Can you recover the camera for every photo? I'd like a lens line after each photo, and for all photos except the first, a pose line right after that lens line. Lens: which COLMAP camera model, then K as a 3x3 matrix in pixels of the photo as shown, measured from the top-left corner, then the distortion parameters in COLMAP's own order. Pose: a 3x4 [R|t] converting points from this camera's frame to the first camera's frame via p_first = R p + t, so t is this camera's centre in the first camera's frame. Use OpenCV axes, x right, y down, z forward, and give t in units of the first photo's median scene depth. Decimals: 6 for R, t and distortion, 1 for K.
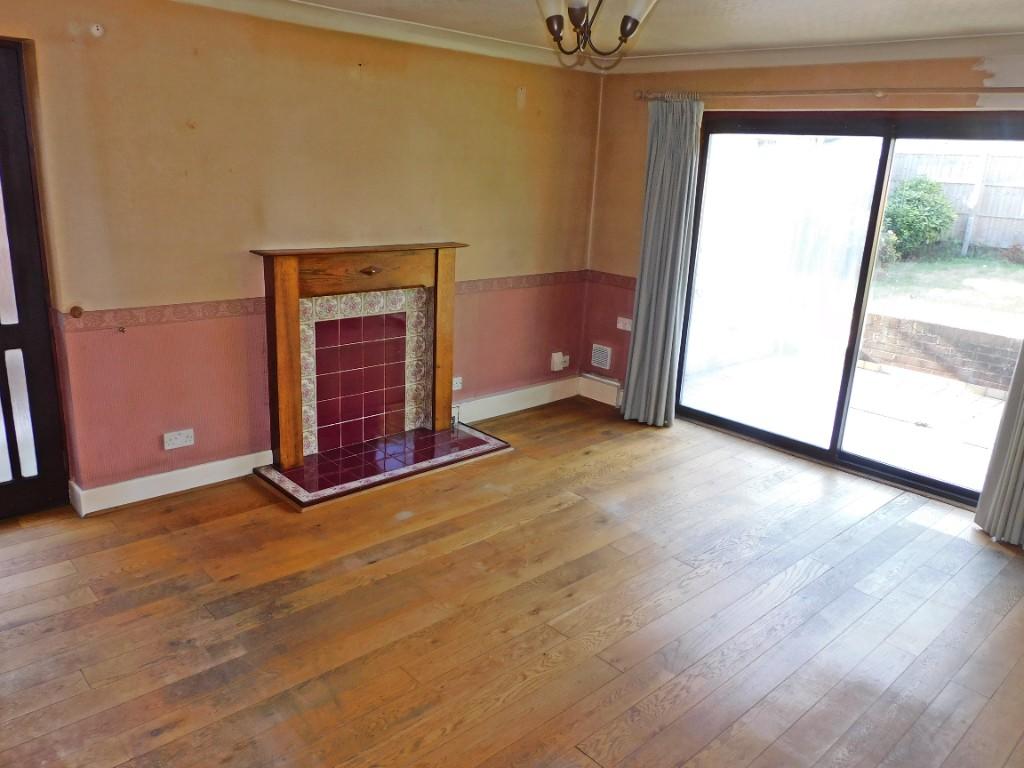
lens RADIAL K [[747.7, 0, 521.9], [0, 747.7, 382.6], [0, 0, 1]] dist [-0.011370, -0.004657]
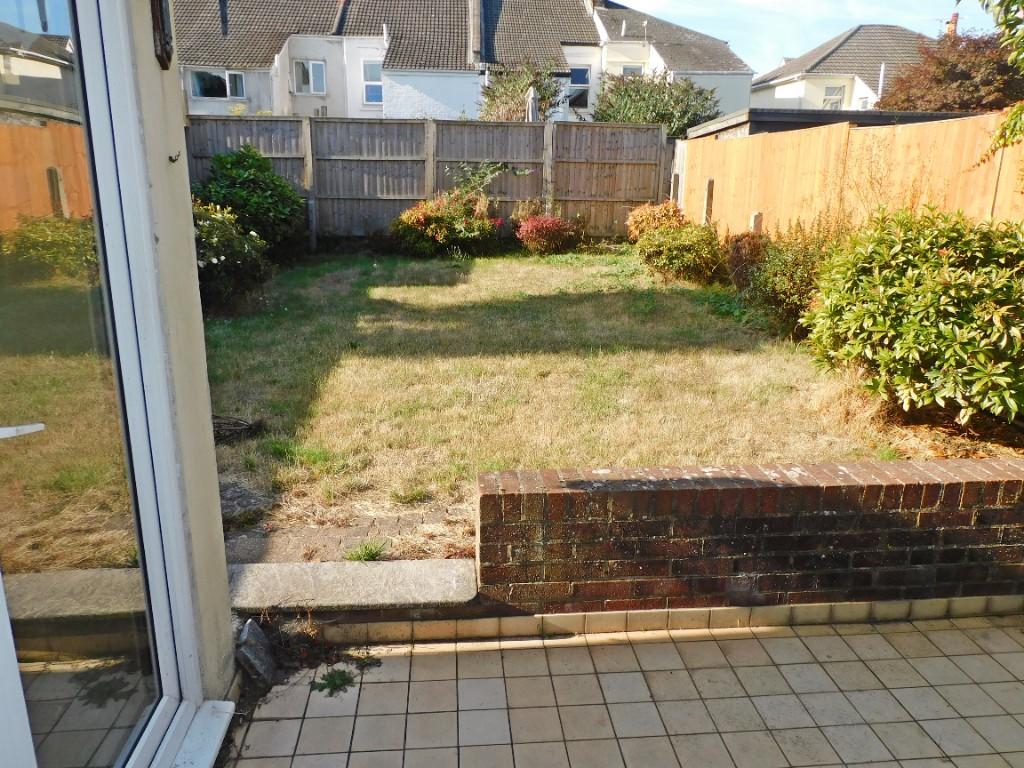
lens RADIAL K [[747.7, 0, 521.9], [0, 747.7, 382.6], [0, 0, 1]] dist [-0.011370, -0.004657]
pose [[0.609507, -0.245800, 0.753713, 0.112395], [0.234934, 0.964018, 0.124401, -0.091568], [-0.757170, 0.101249, 0.645323, 0.377234]]
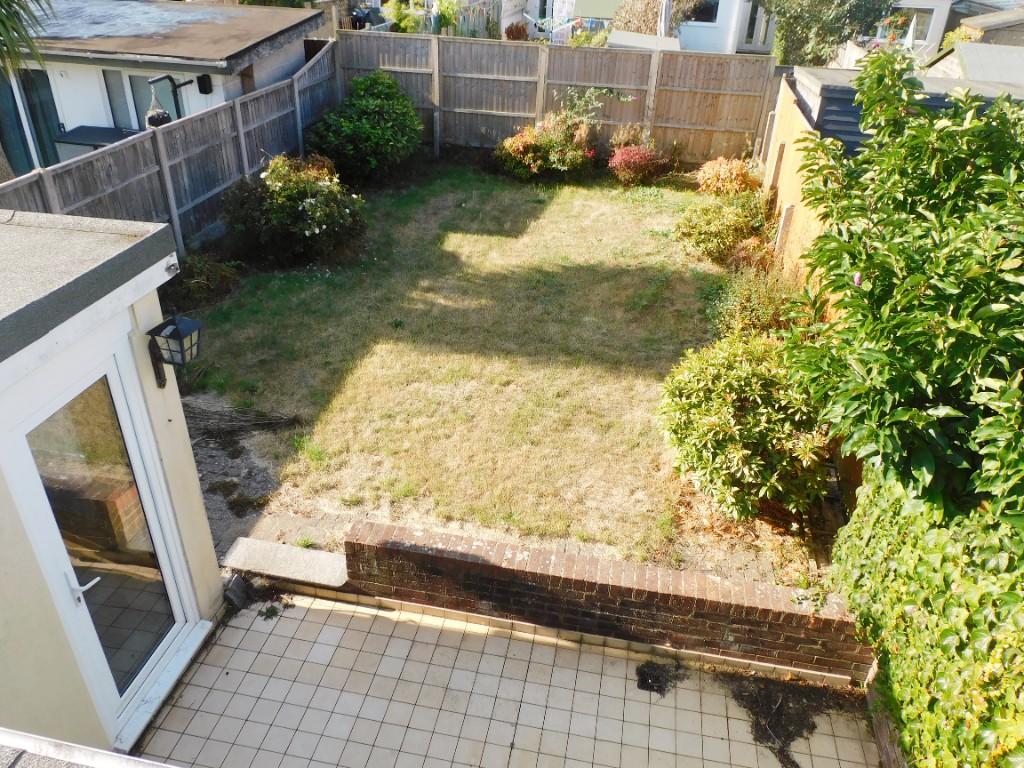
lens RADIAL K [[734.6, 0, 512.0], [0, 734.6, 384.0], [0, 0, 1]] dist [-0.004200, -0.001883]
pose [[0.806386, -0.318633, 0.498212, 0.150184], [0.166988, 0.930840, 0.325041, -0.207661], [-0.567324, -0.178913, 0.803824, 0.203206]]
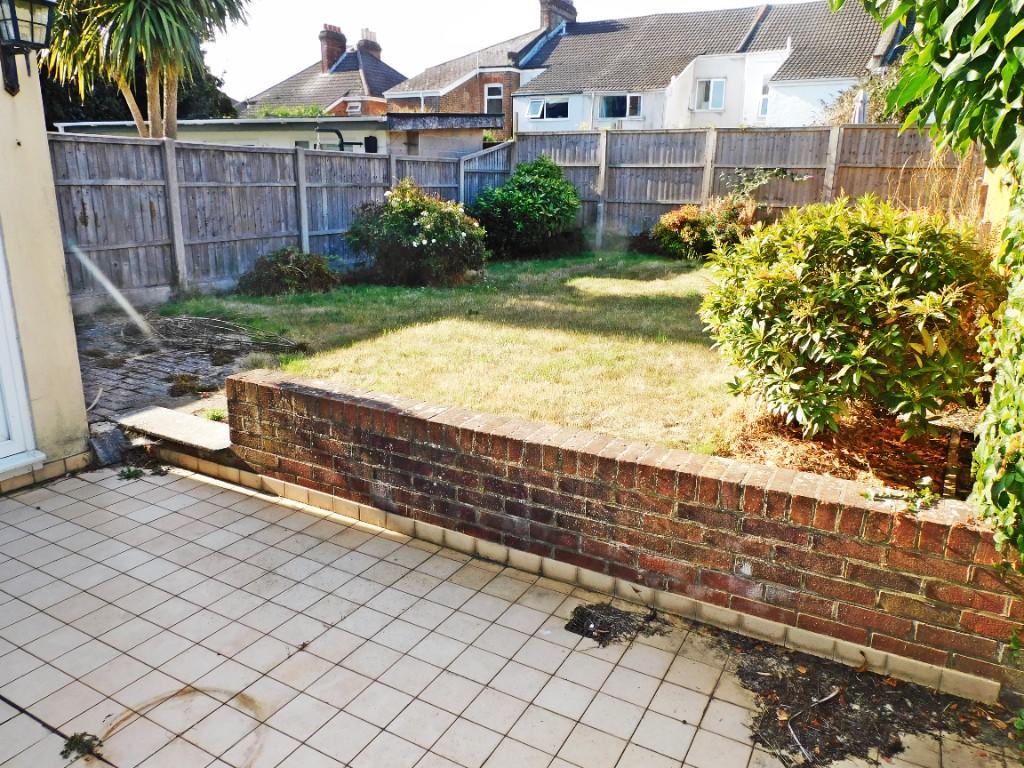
lens RADIAL K [[714.6, 0, 512.0], [0, 714.6, 384.0], [0, 0, 1]] dist [-0.010169, -0.001142]
pose [[0.950370, -0.113147, 0.289817, 0.253723], [0.113529, 0.993413, 0.015551, -0.037760], [-0.289668, 0.018123, 0.956956, 0.239496]]
